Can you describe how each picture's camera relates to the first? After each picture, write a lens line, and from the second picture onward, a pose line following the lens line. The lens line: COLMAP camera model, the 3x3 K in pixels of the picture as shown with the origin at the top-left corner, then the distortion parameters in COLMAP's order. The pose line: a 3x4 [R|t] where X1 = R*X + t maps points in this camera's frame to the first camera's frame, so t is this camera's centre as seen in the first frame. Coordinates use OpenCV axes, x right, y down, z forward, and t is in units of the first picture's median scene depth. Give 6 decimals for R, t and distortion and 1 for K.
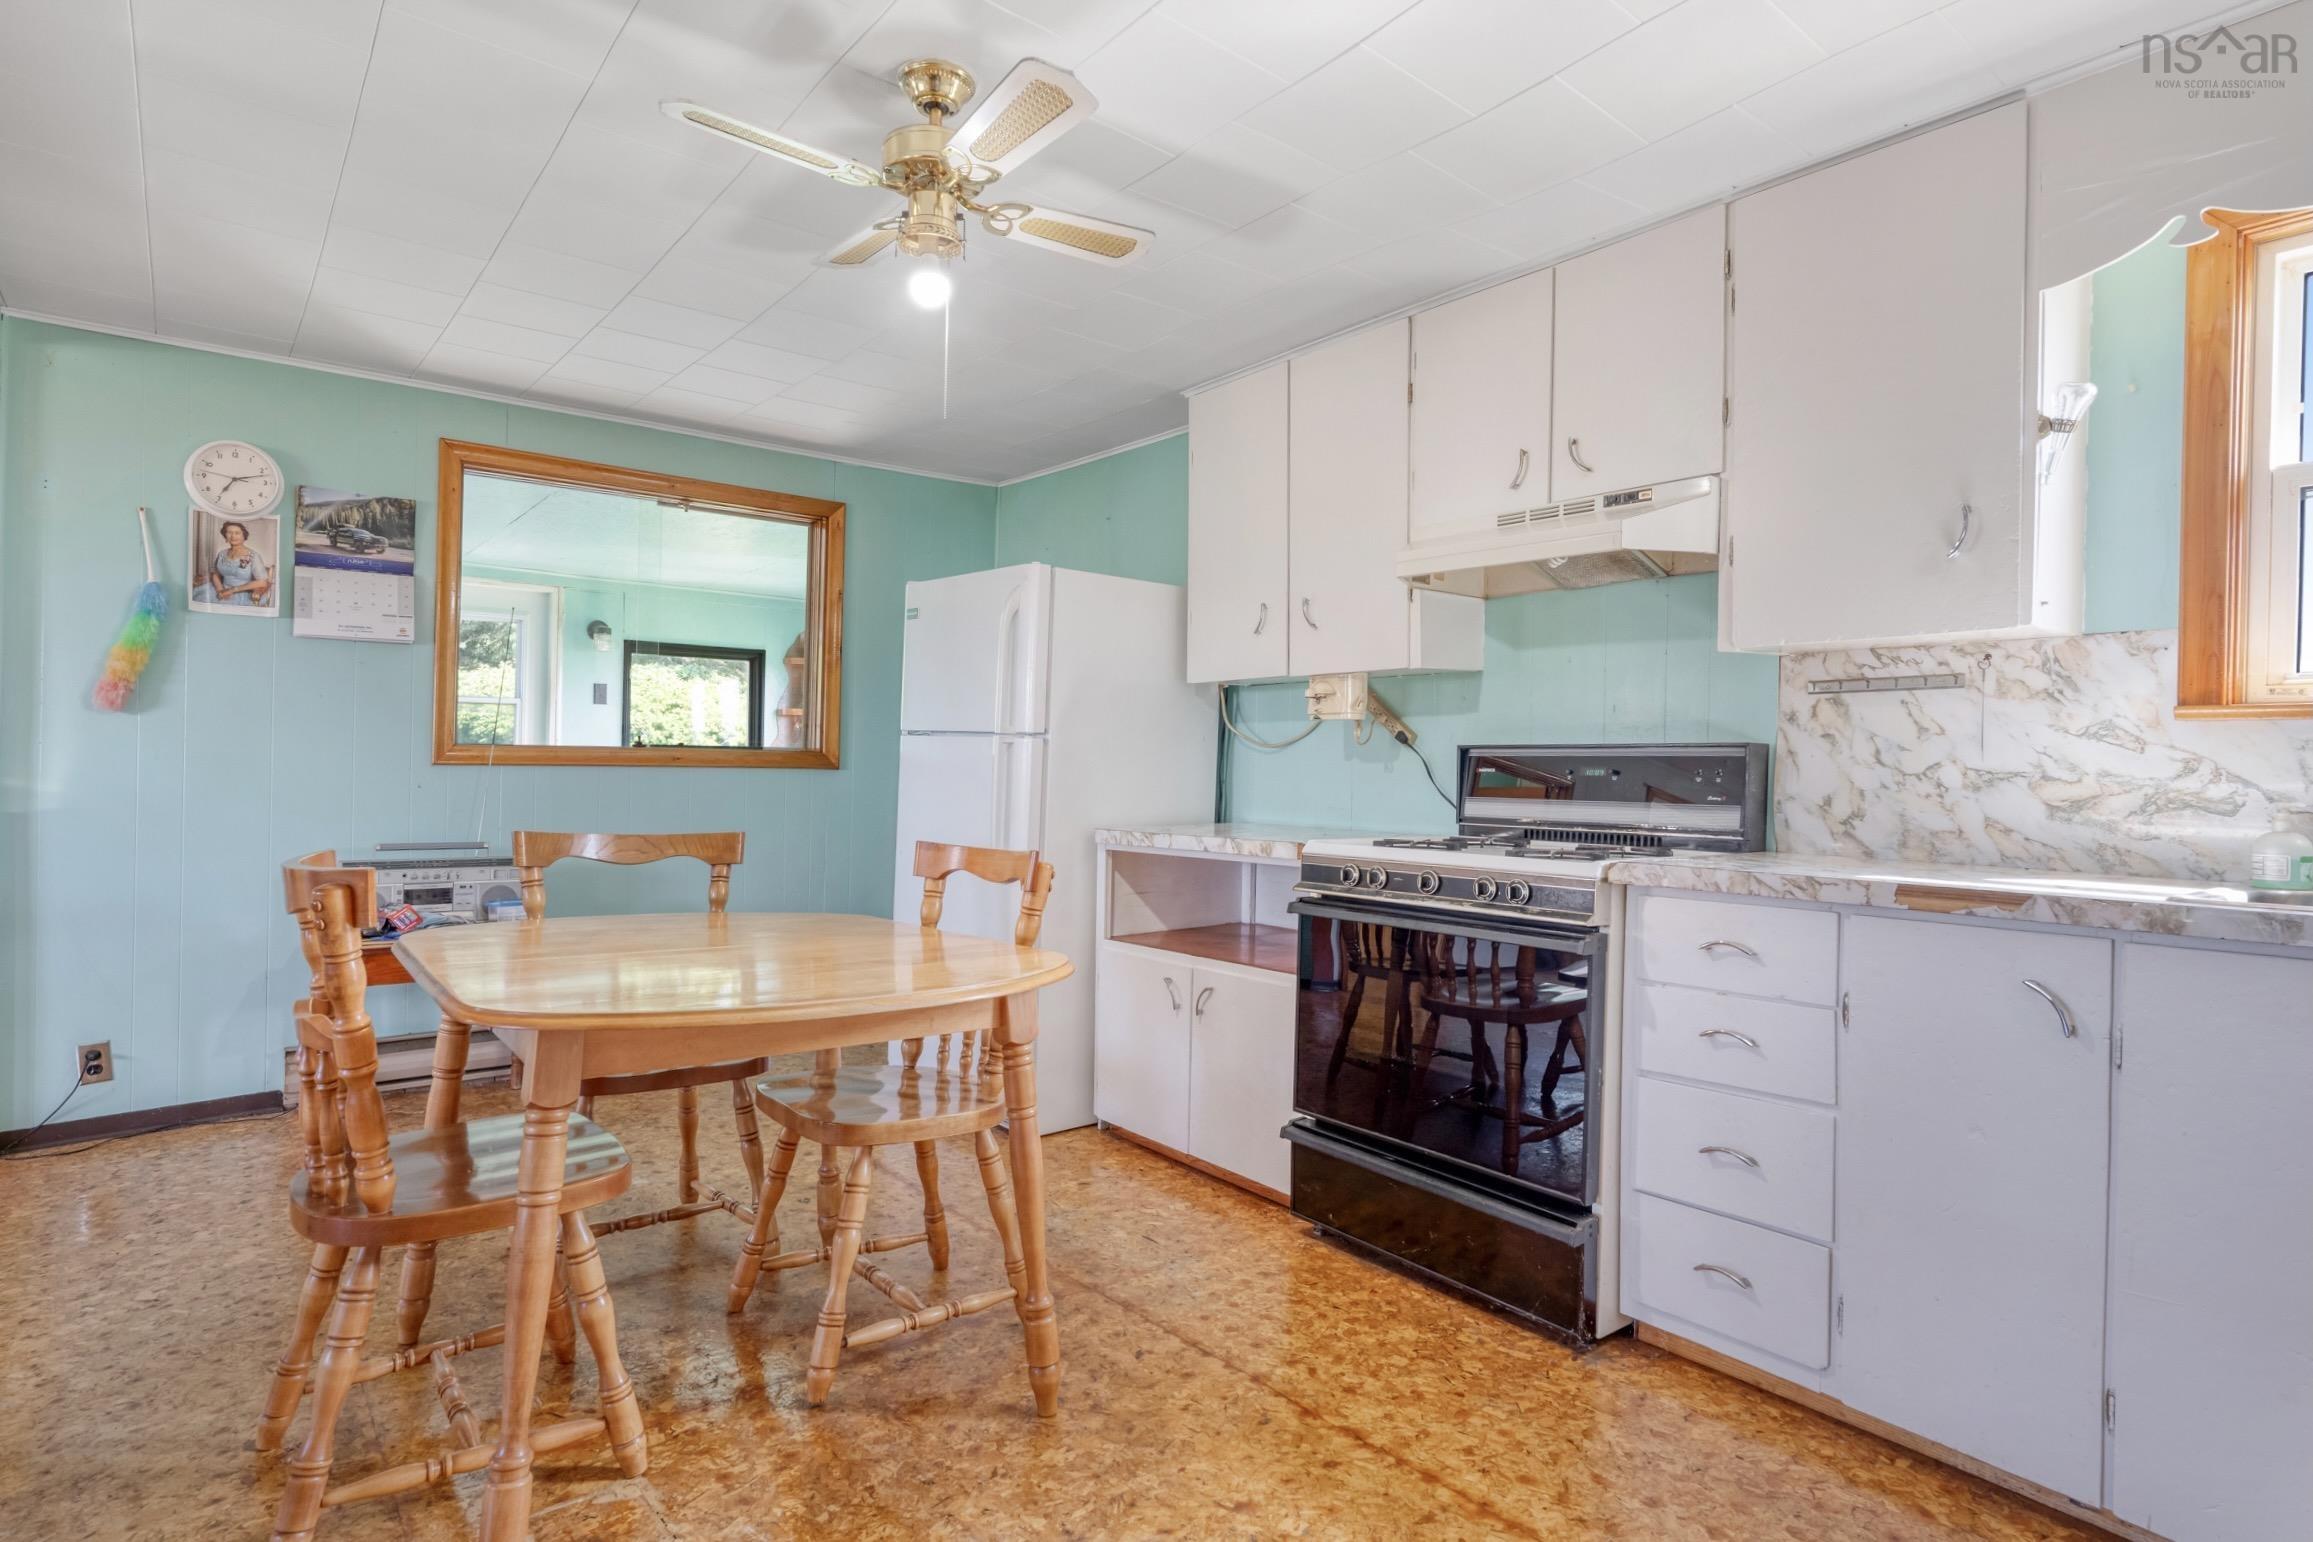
lens RADIAL K [[1194.6, 0, 1149.4], [0, 1194.6, 766.4], [0, 0, 1]] dist [-0.003693, -0.001177]
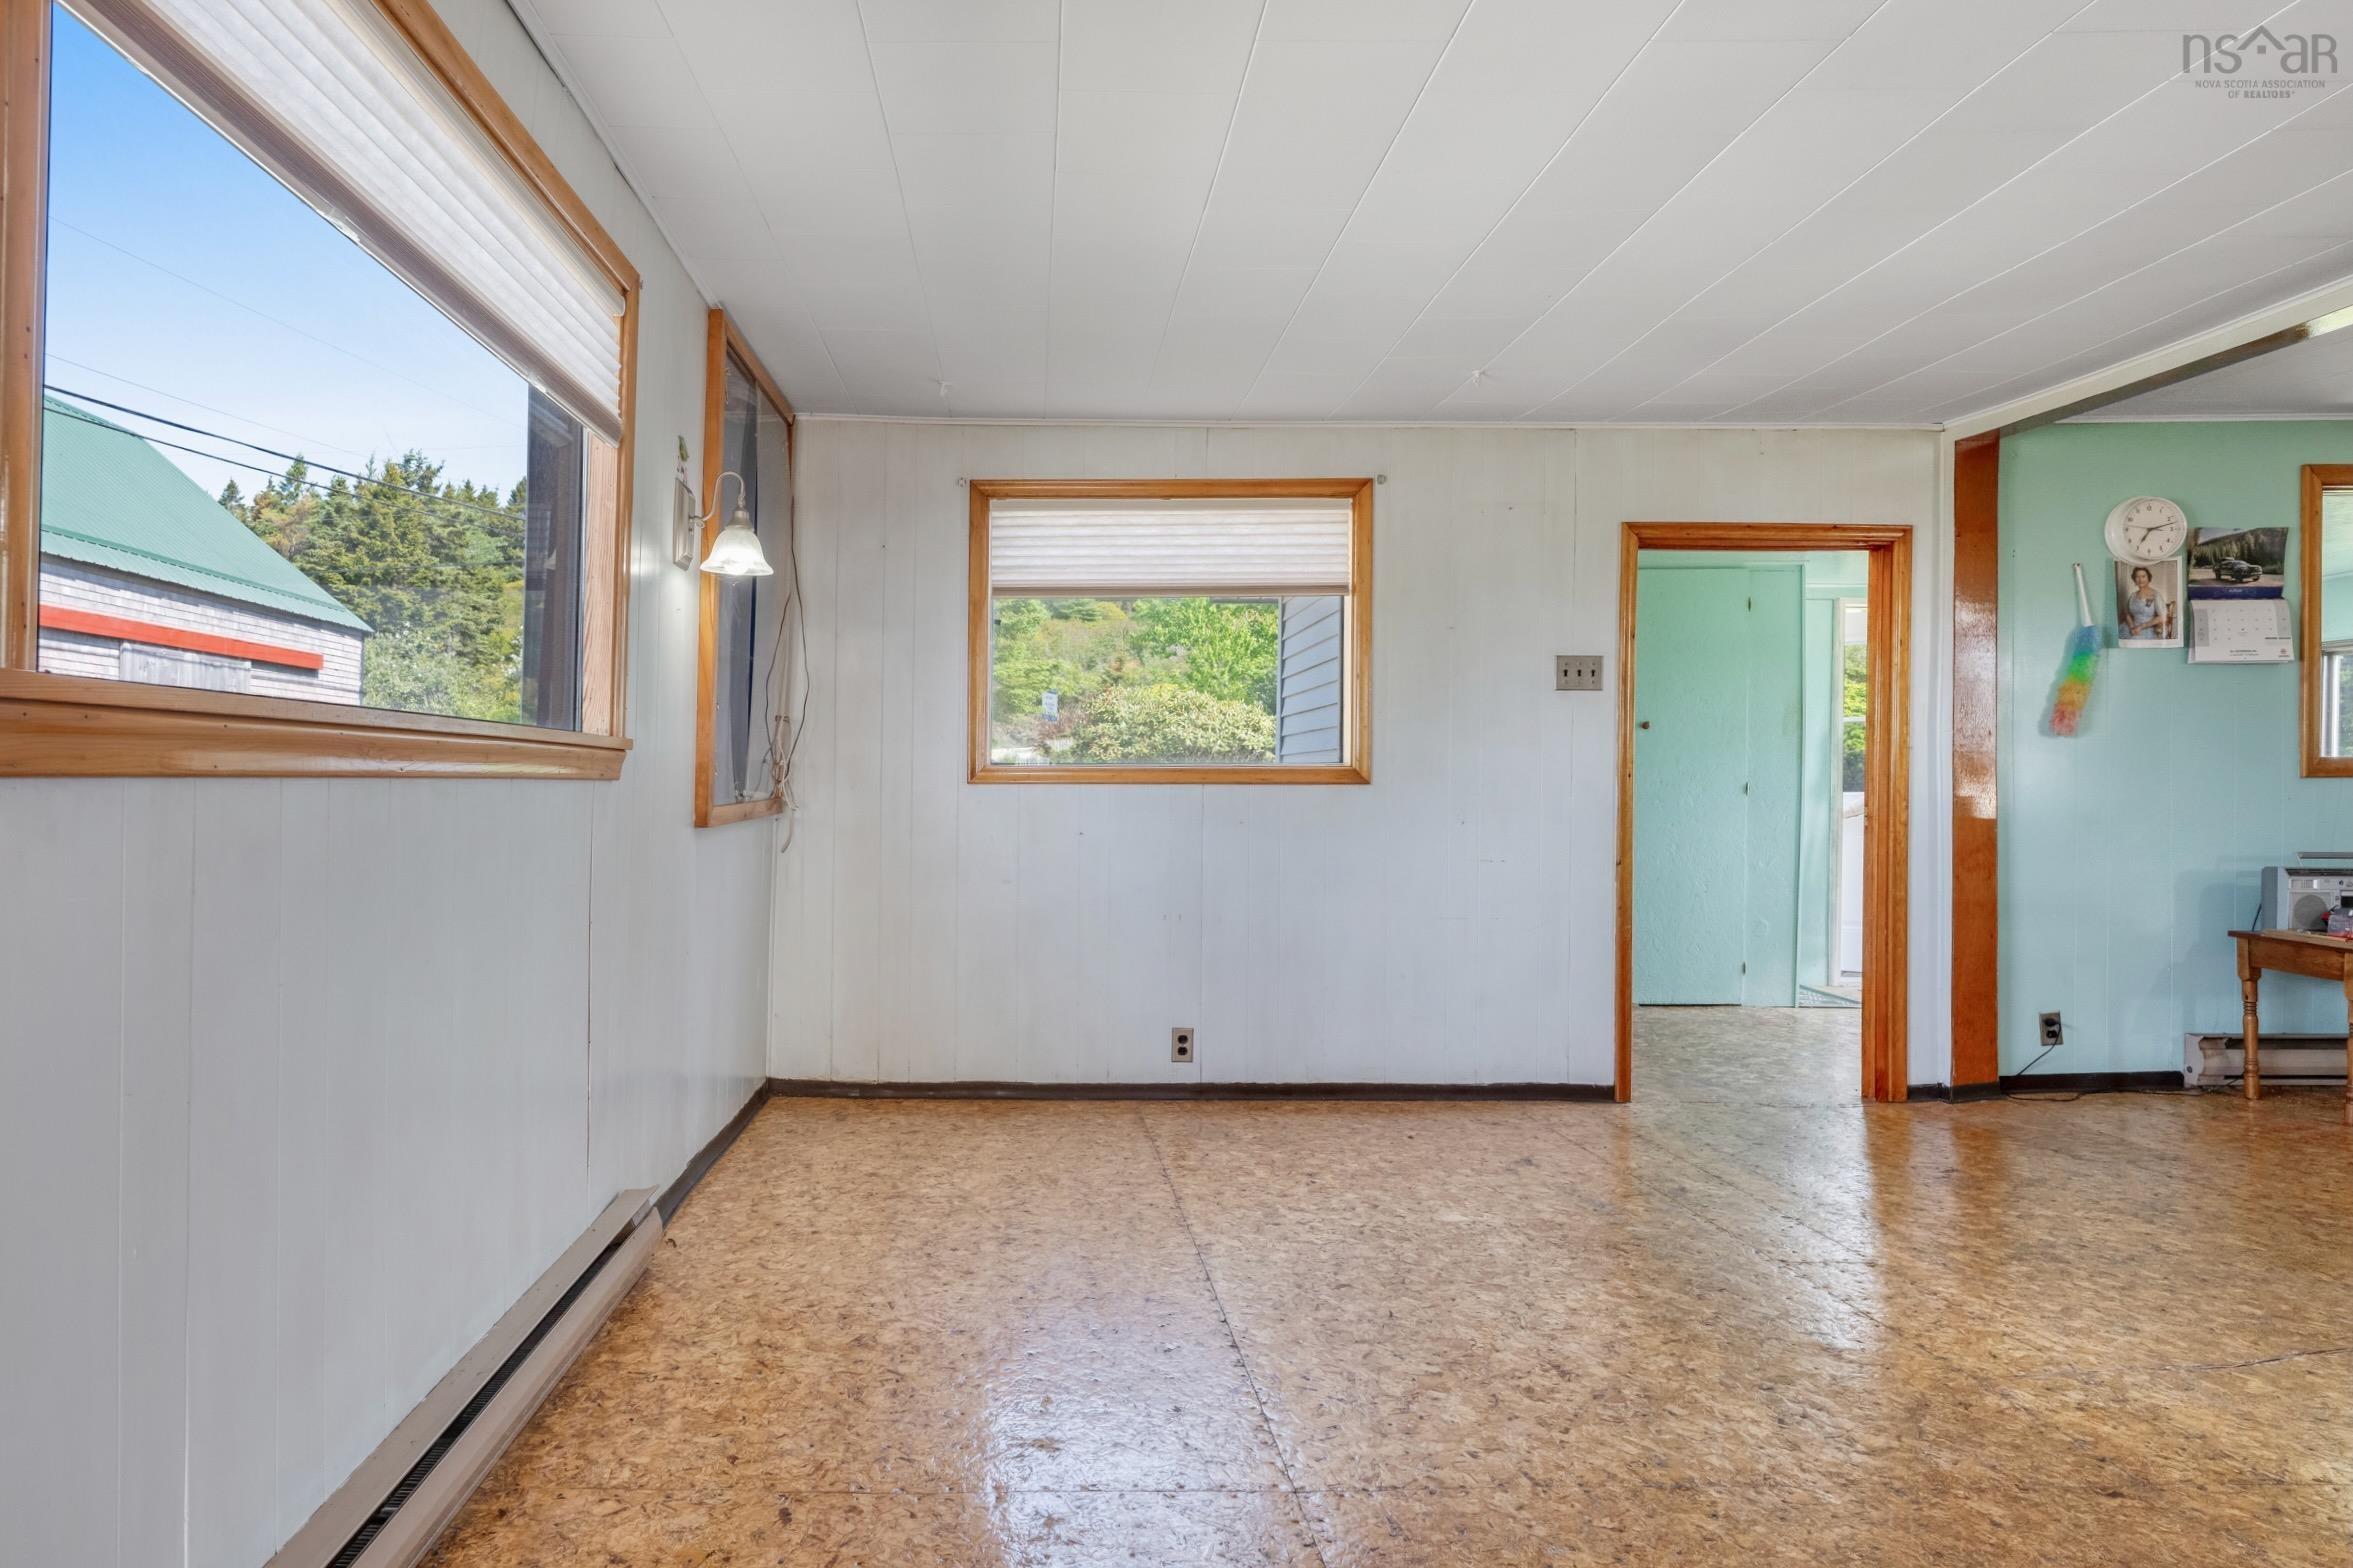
lens RADIAL K [[1215.2, 0, 1169.3], [0, 1215.2, 779.3], [0, 0, 1]] dist [-0.003693, -0.001177]
pose [[0.770877, -0.015486, -0.636795, -0.931612], [0.013077, 0.999878, -0.008485, -0.005160], [0.636849, -0.001787, 0.770986, -0.605762]]
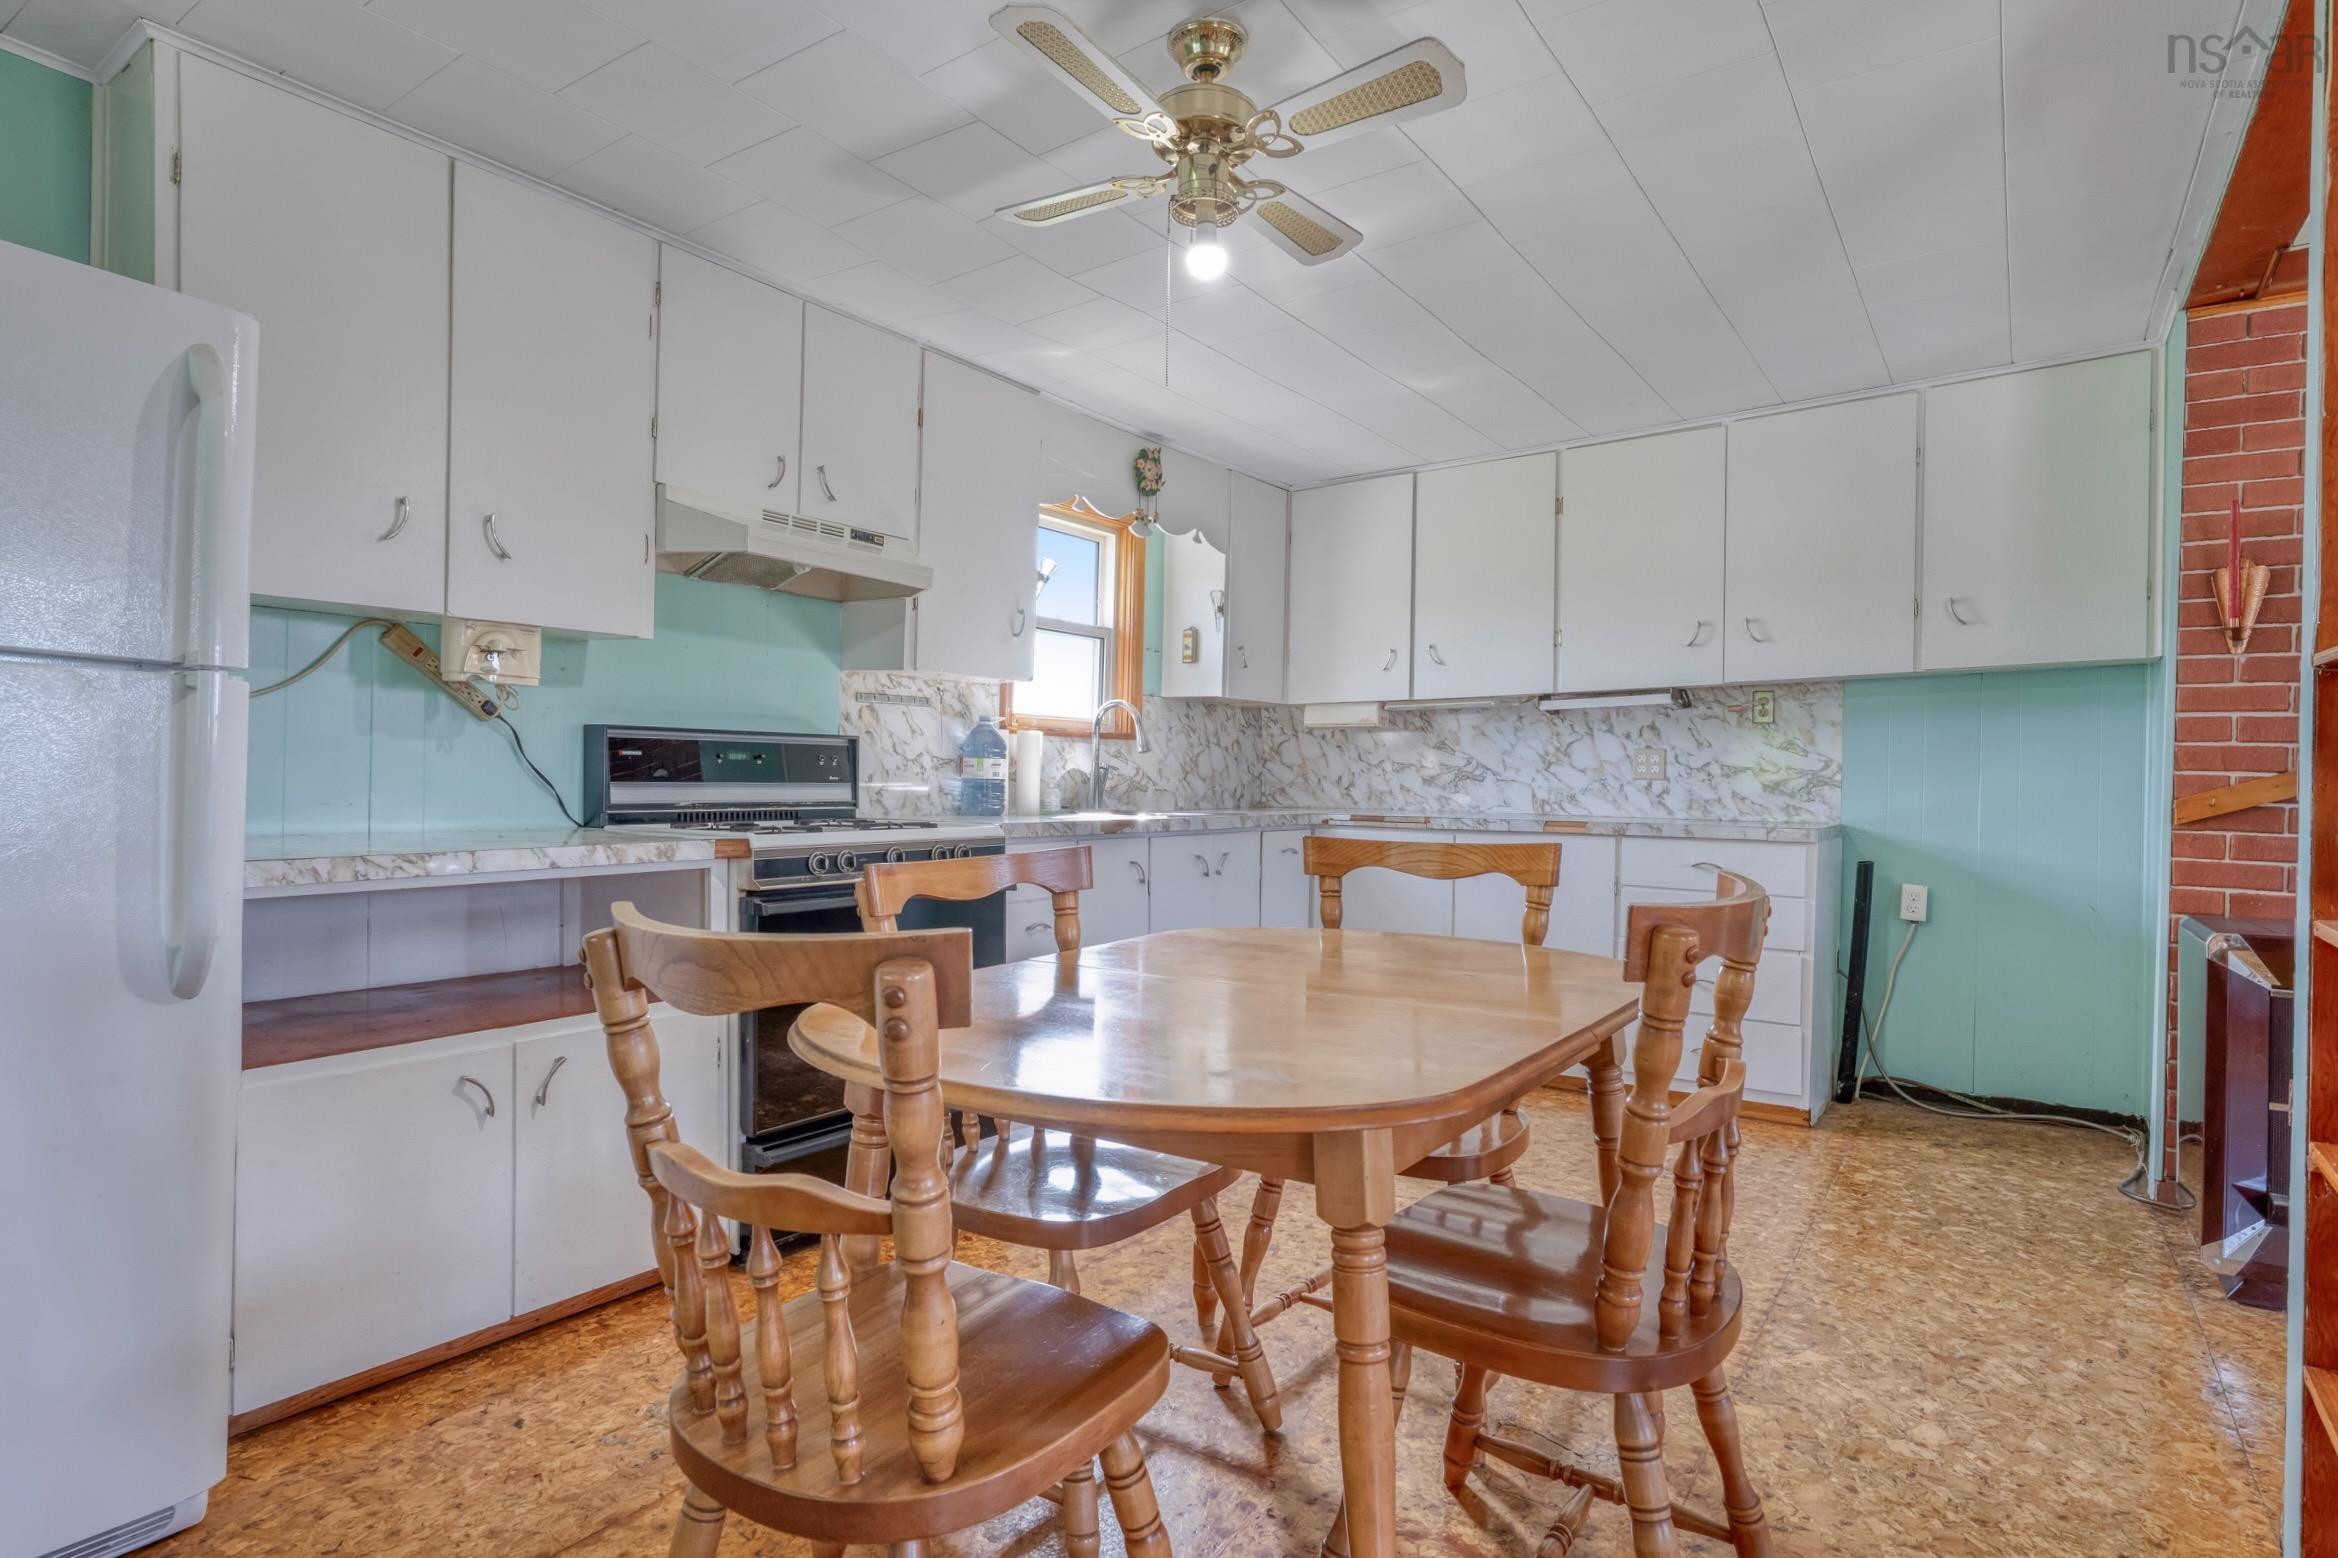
lens RADIAL K [[1207.5, 0, 1161.8], [0, 1207.5, 774.3], [0, 0, 1]] dist [-0.003693, -0.001177]
pose [[-0.271675, -0.017247, 0.962234, -0.812156], [-0.020965, 0.999708, 0.012000, -0.000192], [-0.962161, -0.016913, -0.271958, 0.944584]]
